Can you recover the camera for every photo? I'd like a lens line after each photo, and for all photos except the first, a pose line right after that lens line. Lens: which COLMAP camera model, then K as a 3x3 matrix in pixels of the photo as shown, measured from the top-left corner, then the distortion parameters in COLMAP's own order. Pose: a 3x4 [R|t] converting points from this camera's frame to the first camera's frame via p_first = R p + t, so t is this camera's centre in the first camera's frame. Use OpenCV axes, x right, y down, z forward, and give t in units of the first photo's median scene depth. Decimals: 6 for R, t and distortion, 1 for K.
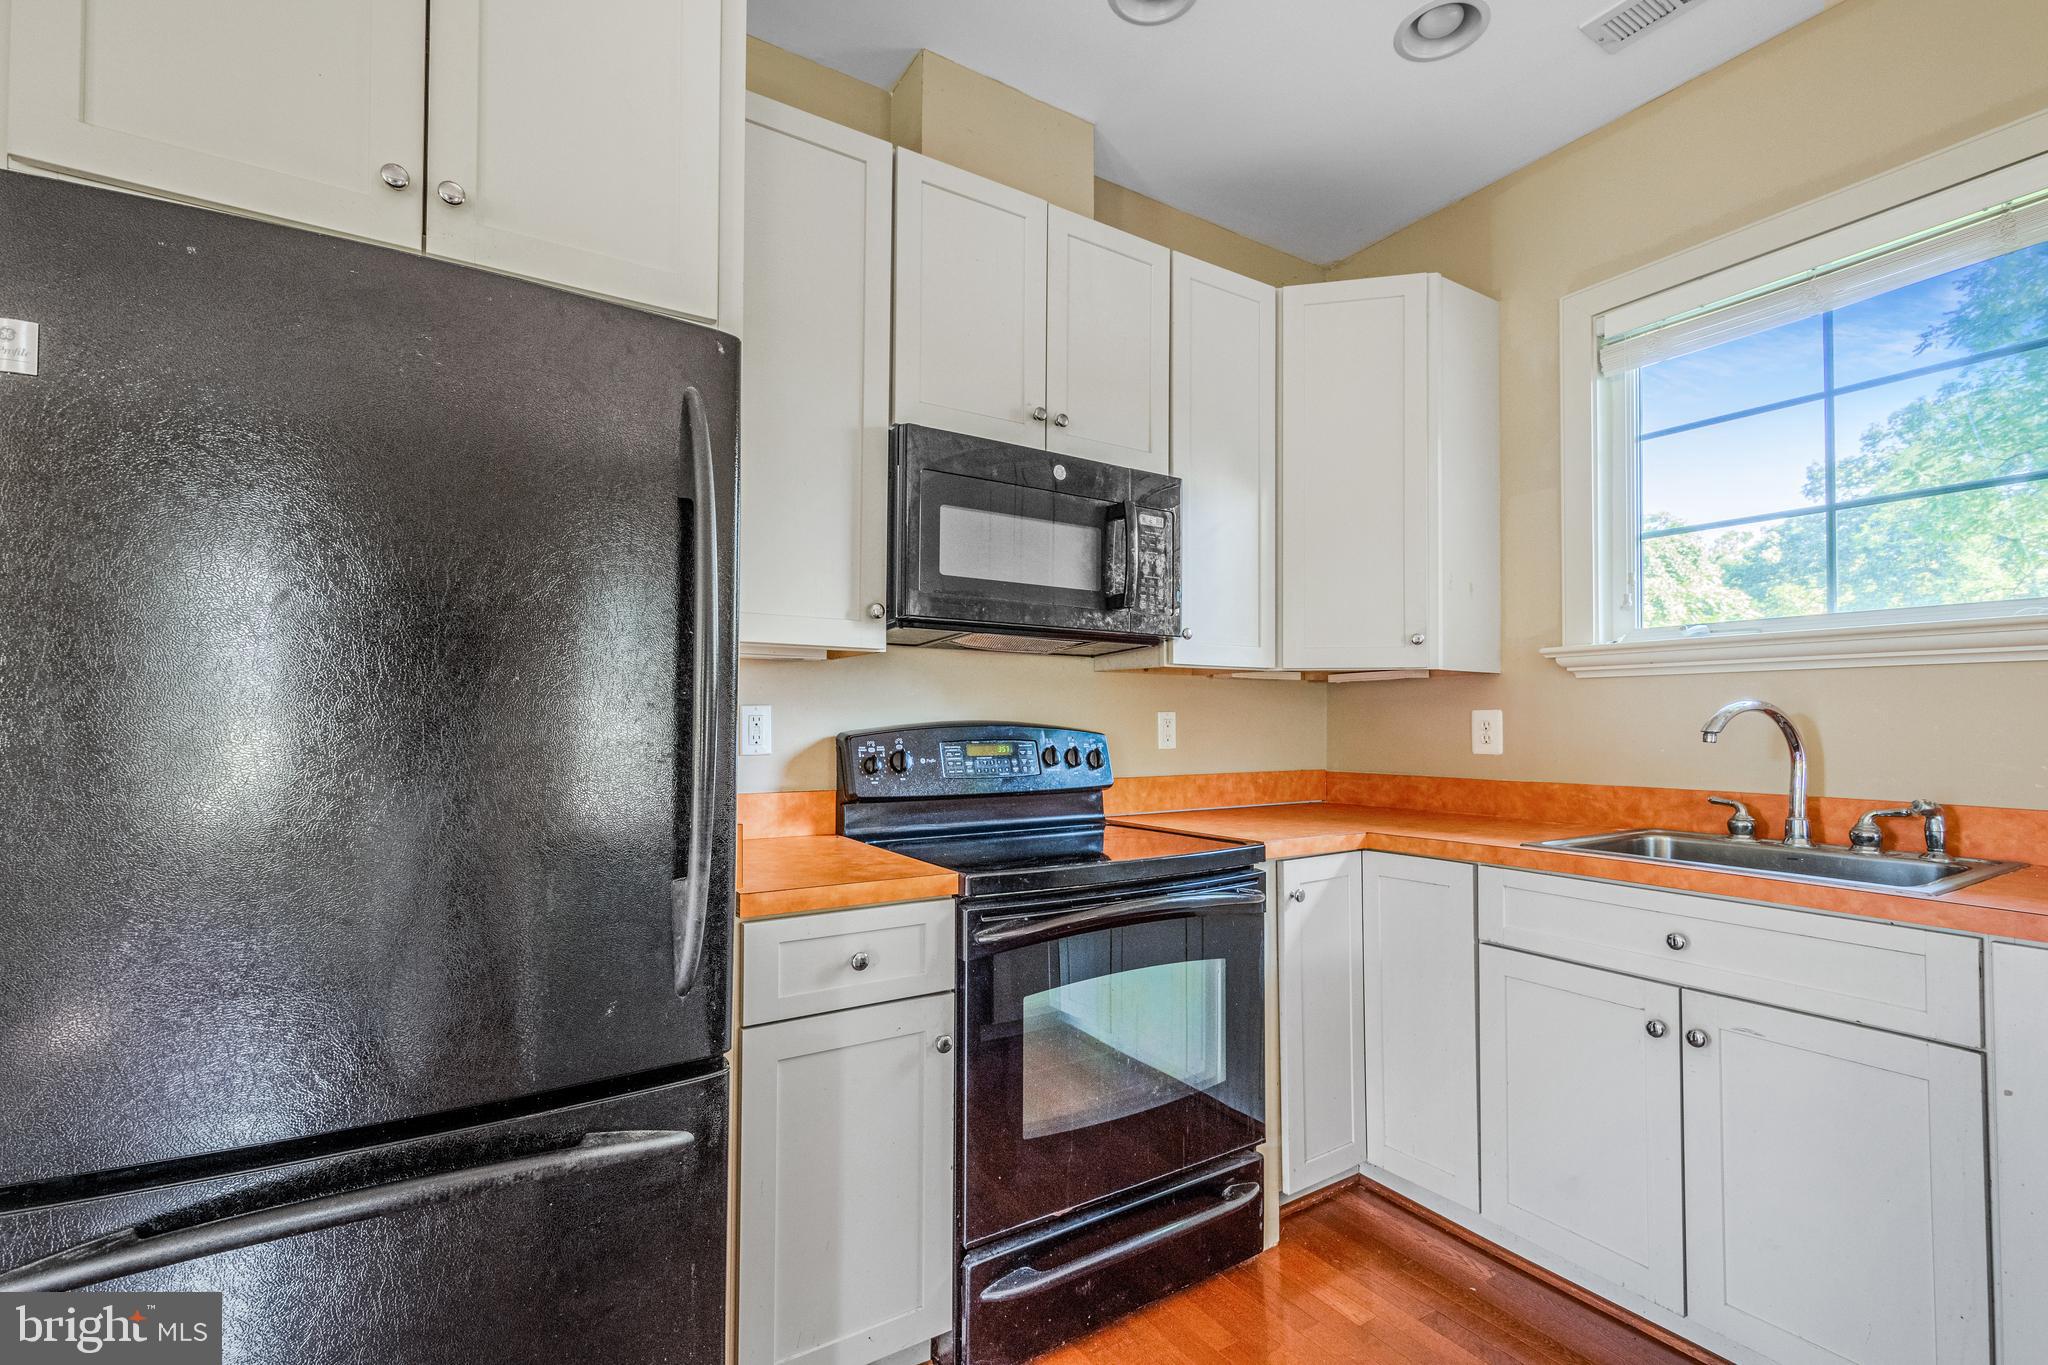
lens RADIAL K [[931.9, 0, 1024.2], [0, 931.9, 691.2], [0, 0, 1]] dist [-0.000940, -0.000047]
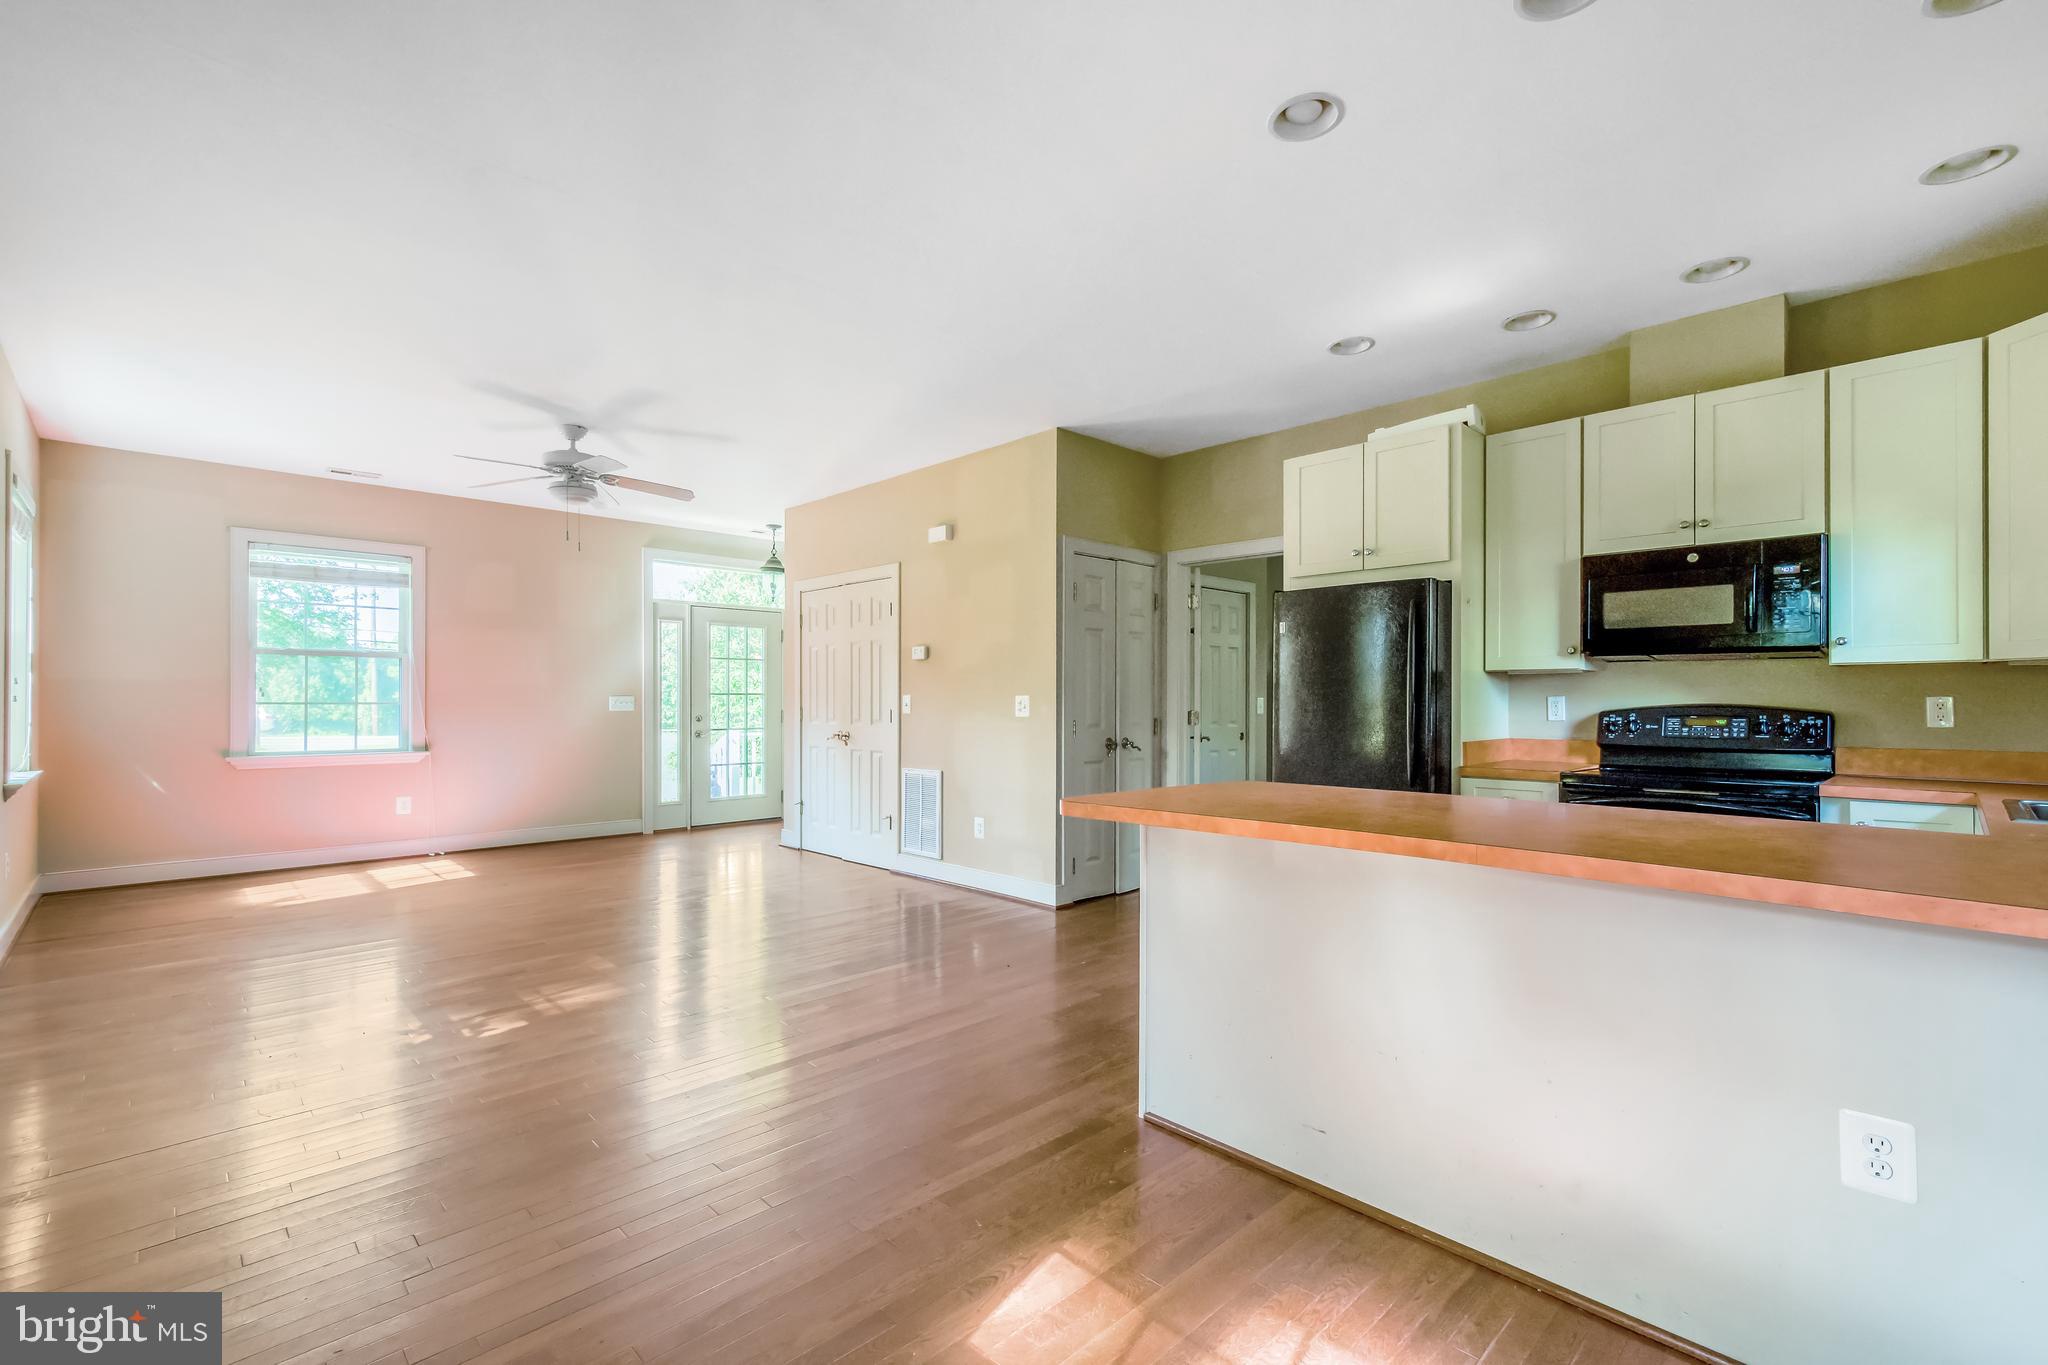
lens RADIAL K [[889.6, 0, 1018.2], [0, 889.6, 708.2], [0, 0, 1]] dist [-0.000015, -0.000136]
pose [[0.191586, 0.002363, -0.981473, 1.329589], [0.029772, 0.999523, 0.008218, -0.010337], [0.981024, -0.030795, 0.191424, -0.503755]]
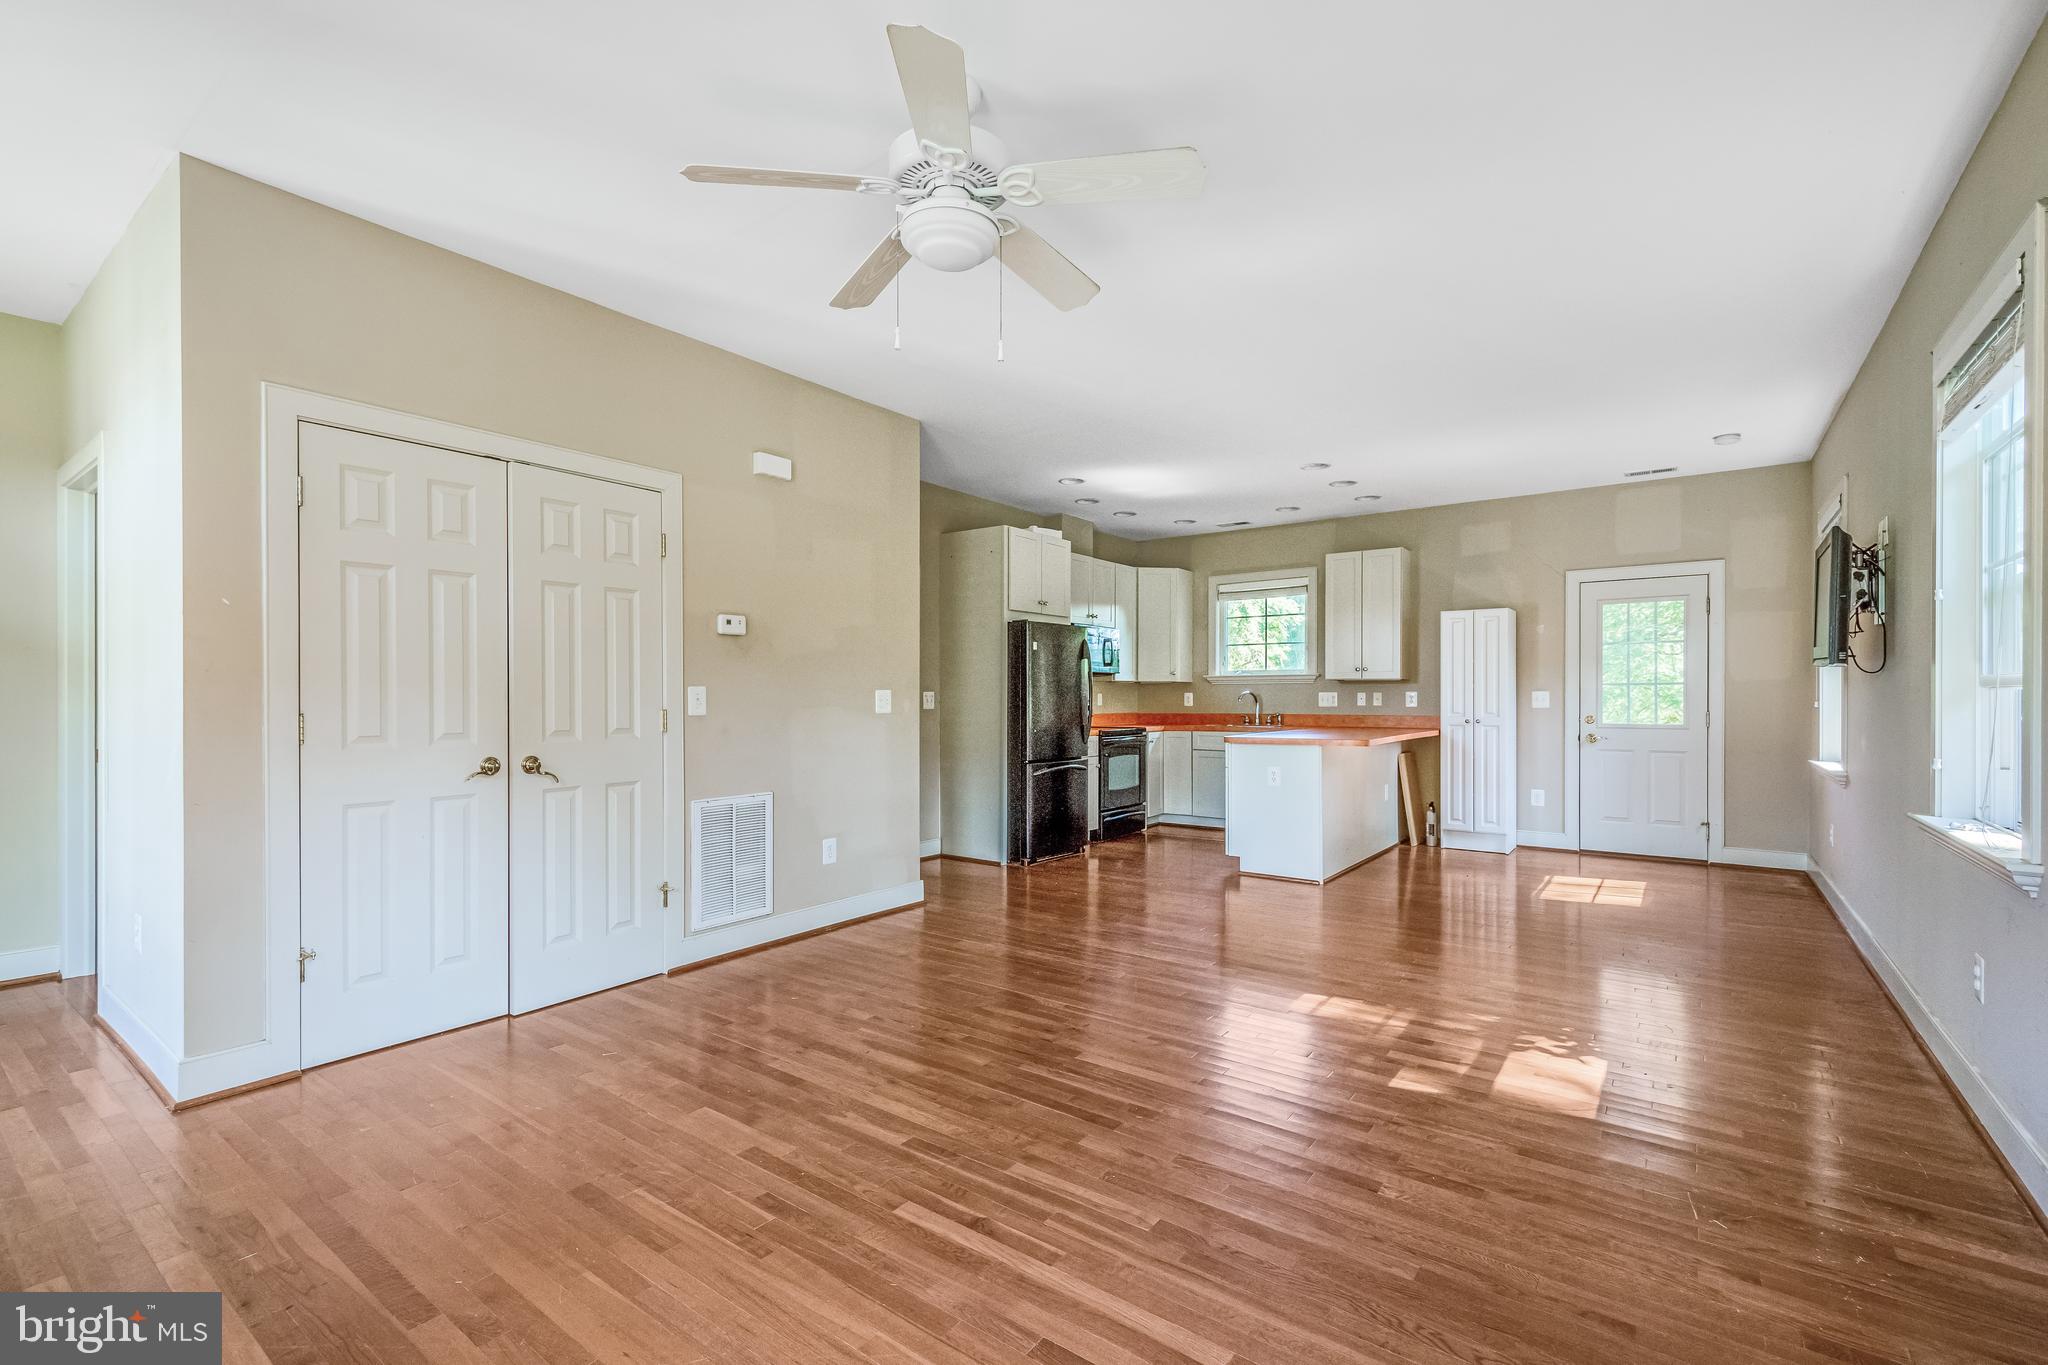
lens RADIAL K [[892.4, 0, 1027.8], [0, 892.4, 696.1], [0, 0, 1]] dist [0.004352, 0.000274]
pose [[0.937714, -0.006843, 0.347341, -1.406086], [-0.003430, 0.999575, 0.028953, -0.072941], [-0.347392, -0.028341, 0.937292, -2.197339]]
